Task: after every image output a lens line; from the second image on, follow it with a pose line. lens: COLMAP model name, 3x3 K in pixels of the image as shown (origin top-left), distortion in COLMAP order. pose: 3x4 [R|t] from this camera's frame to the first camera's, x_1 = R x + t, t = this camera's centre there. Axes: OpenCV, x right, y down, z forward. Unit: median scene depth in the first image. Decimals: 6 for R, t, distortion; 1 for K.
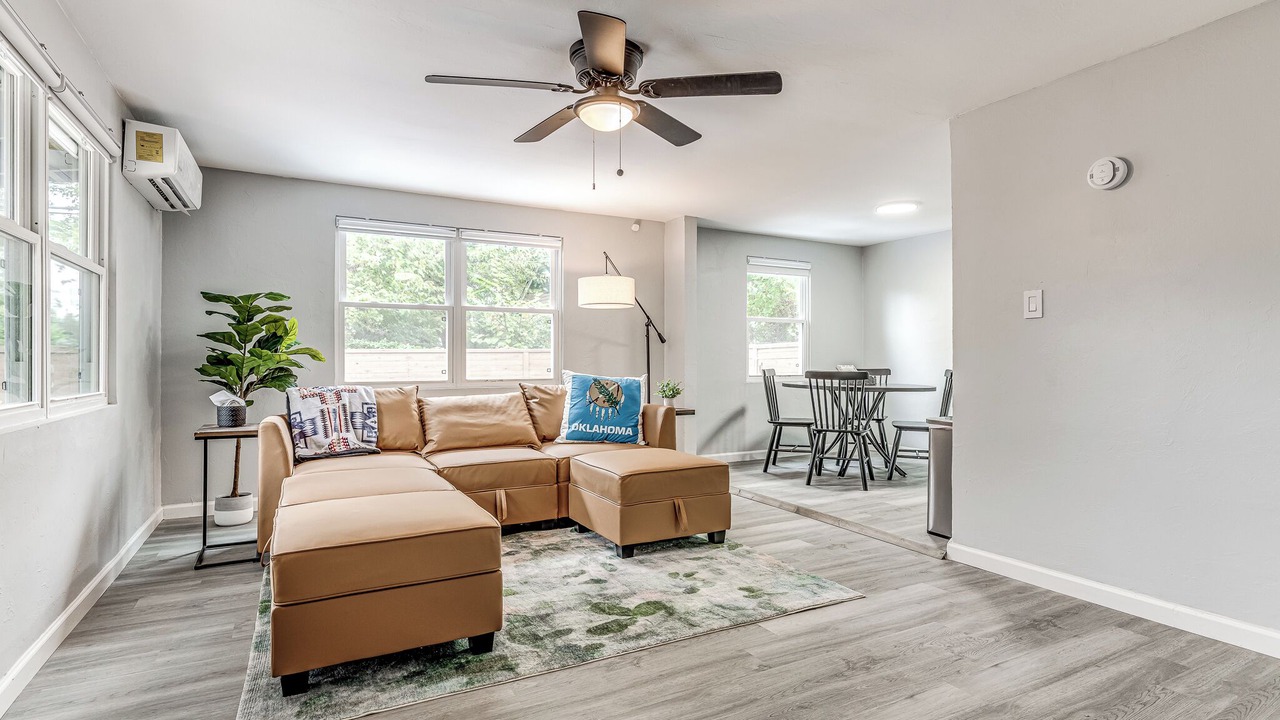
lens RADIAL K [[623.9, 0, 614.3], [0, 623.9, 358.3], [0, 0, 1]] dist [0.002044, 0.000250]
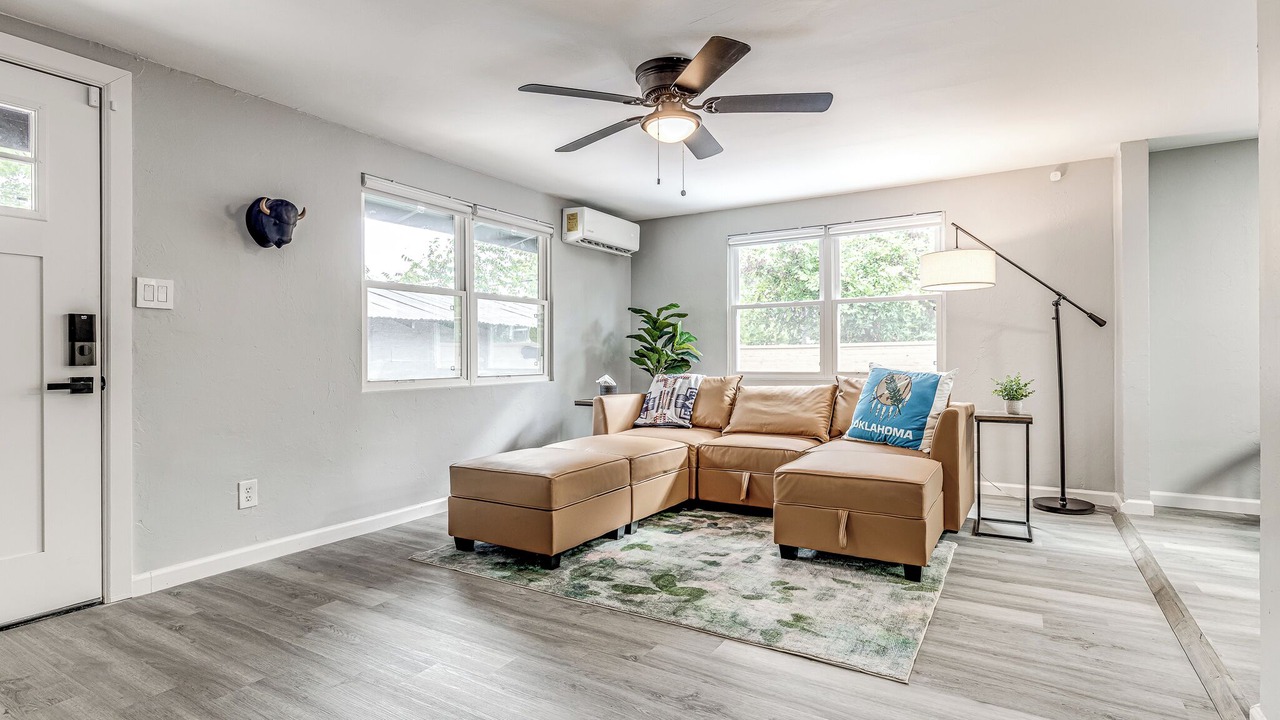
lens RADIAL K [[623.9, 0, 661.3], [0, 623.9, 350.3], [0, 0, 1]] dist [0.002044, 0.000250]
pose [[0.534305, -0.010311, -0.845229, 0.740099], [0.009899, 0.999933, -0.005940, 0.003837], [0.845234, -0.005193, 0.534372, 0.334046]]
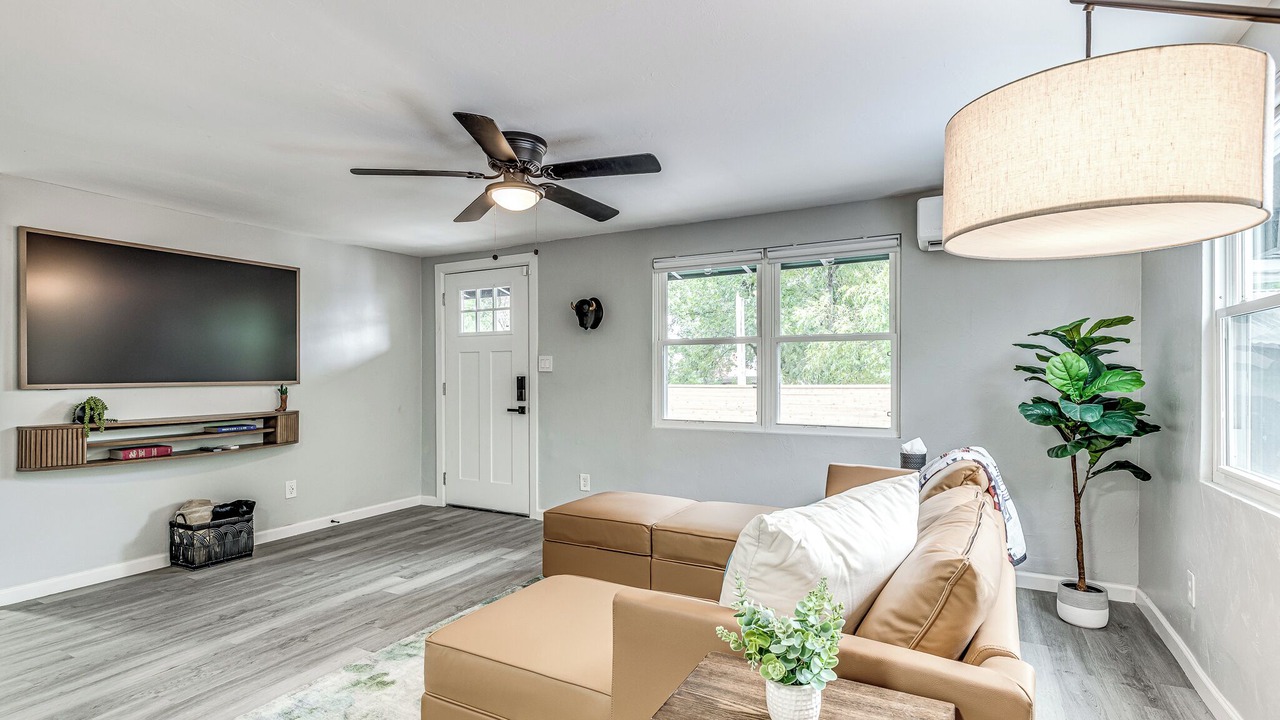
lens RADIAL K [[623.9, 0, 617.6], [0, 623.9, 374.7], [0, 0, 1]] dist [0.002044, 0.000250]
pose [[-0.835533, 0.002516, -0.549435, 0.370492], [0.003792, 0.999992, -0.001187, -0.056557], [0.549427, -0.003075, -0.835536, 1.686689]]
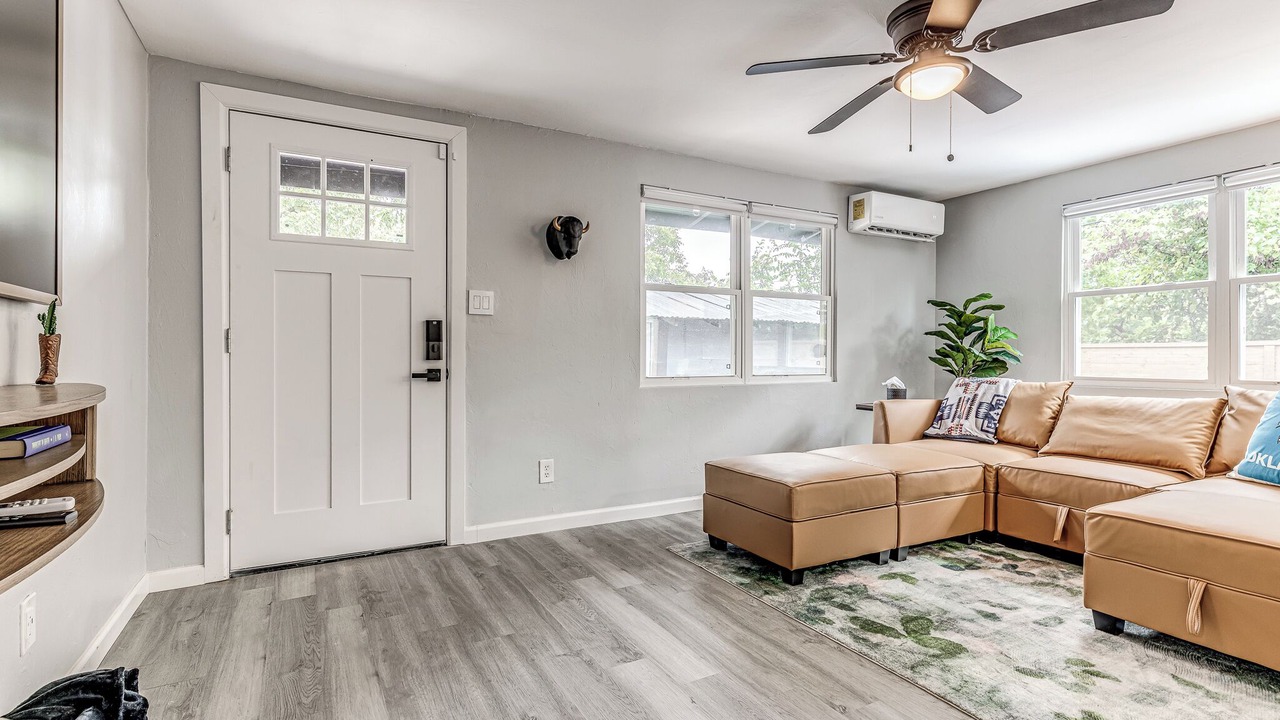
lens RADIAL K [[623.9, 0, 664.0], [0, 623.9, 354.6], [0, 0, 1]] dist [0.002044, 0.000250]
pose [[0.041666, 0.001288, -0.999131, 0.721299], [0.003092, 0.999994, 0.001418, 0.001876], [0.999127, -0.003149, 0.041662, 0.477721]]
